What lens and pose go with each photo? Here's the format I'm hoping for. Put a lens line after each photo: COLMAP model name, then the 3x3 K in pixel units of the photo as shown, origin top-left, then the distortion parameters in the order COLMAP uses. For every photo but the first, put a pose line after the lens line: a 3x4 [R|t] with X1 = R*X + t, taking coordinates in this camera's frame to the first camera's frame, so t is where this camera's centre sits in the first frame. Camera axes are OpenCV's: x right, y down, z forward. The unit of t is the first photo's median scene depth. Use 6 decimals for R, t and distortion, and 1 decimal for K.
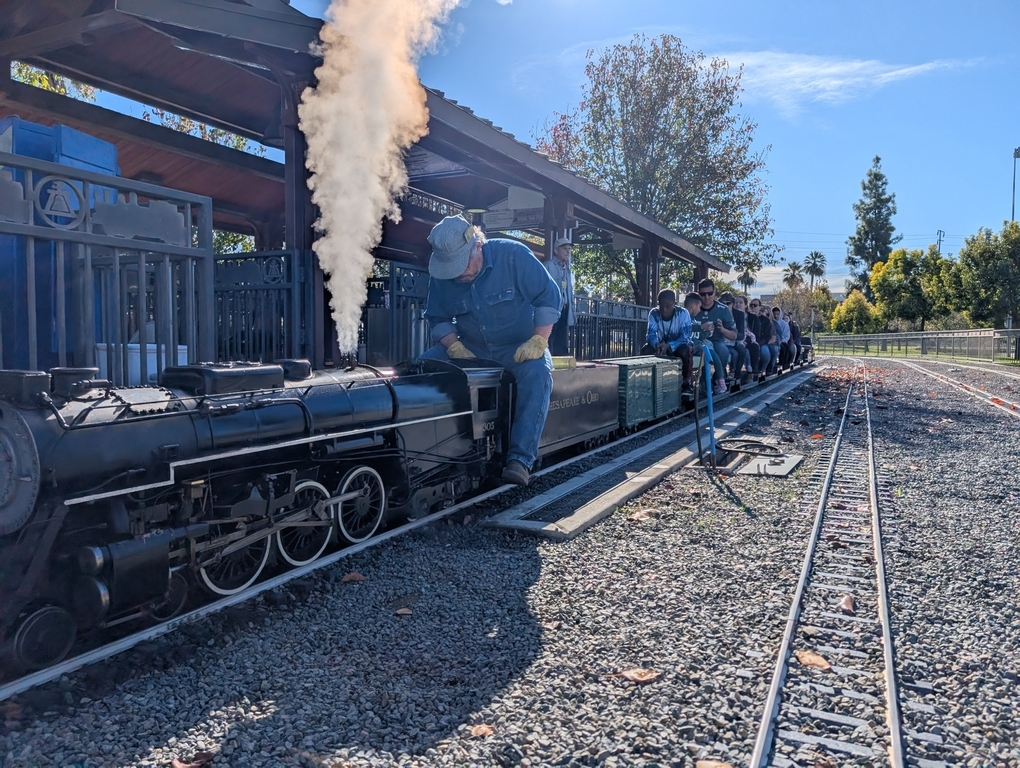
lens RADIAL K [[746.9, 0, 510.4], [0, 746.9, 378.5], [0, 0, 1]] dist [0.022669, -0.021390]
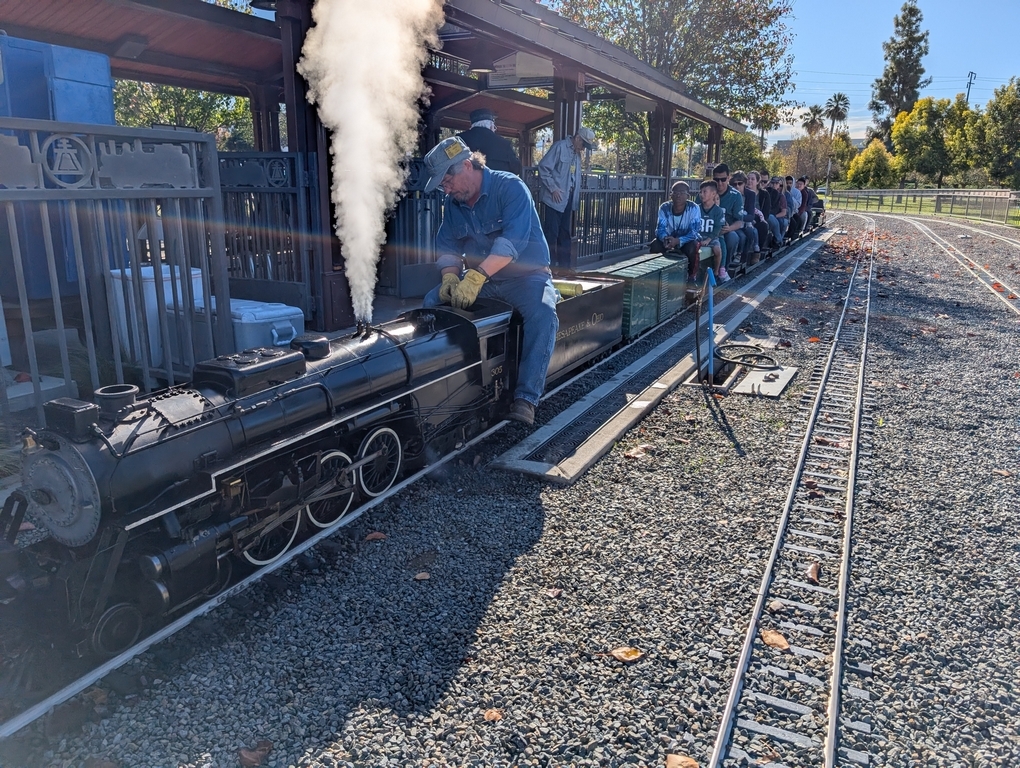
lens RADIAL K [[746.9, 0, 522.0], [0, 746.9, 375.9], [0, 0, 1]] dist [0.022669, -0.021390]
pose [[0.999926, 0.008557, 0.008623, -0.003039], [-0.010110, 0.979714, 0.200147, -0.156225], [-0.006735, -0.200219, 0.979728, -0.036898]]
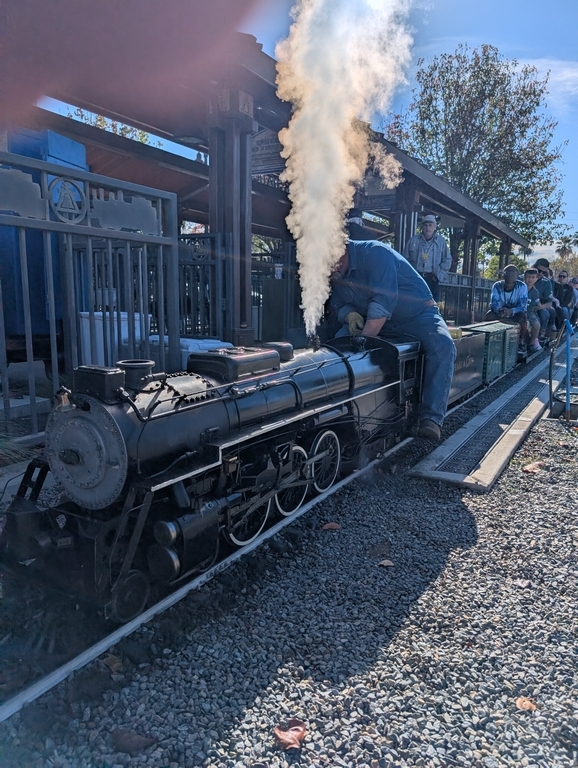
lens RADIAL K [[563.4, 0, 301.3], [0, 563.4, 390.4], [0, 0, 1]] dist [0.019427, -0.018487]
pose [[0.998222, 0.024327, -0.054424, -0.172687], [-0.017832, 0.992997, 0.116789, -0.046224], [0.056884, -0.115611, 0.991664, 0.098424]]
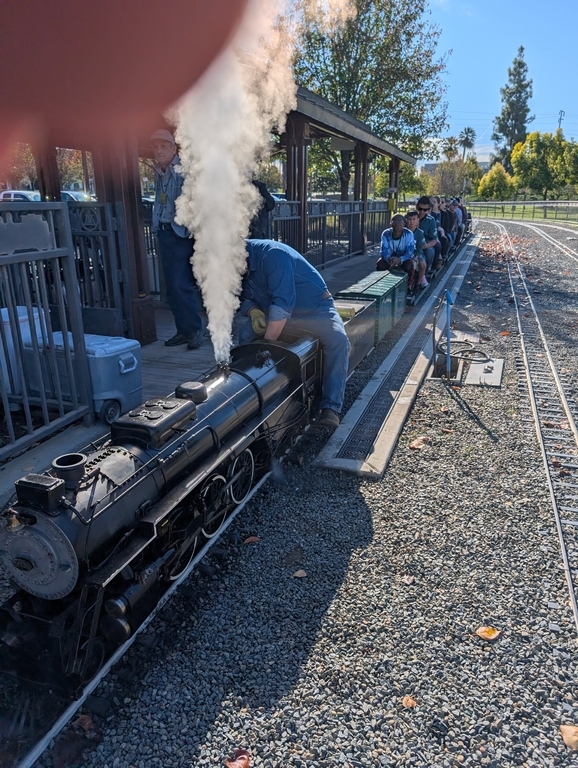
lens RADIAL K [[563.4, 0, 297.8], [0, 563.4, 384.3], [0, 0, 1]] dist [0.019427, -0.018487]
pose [[0.992756, -0.045225, 0.111311, -0.183571], [0.014194, 0.964110, 0.265124, -0.233599], [-0.119306, -0.261624, 0.957768, 0.049390]]
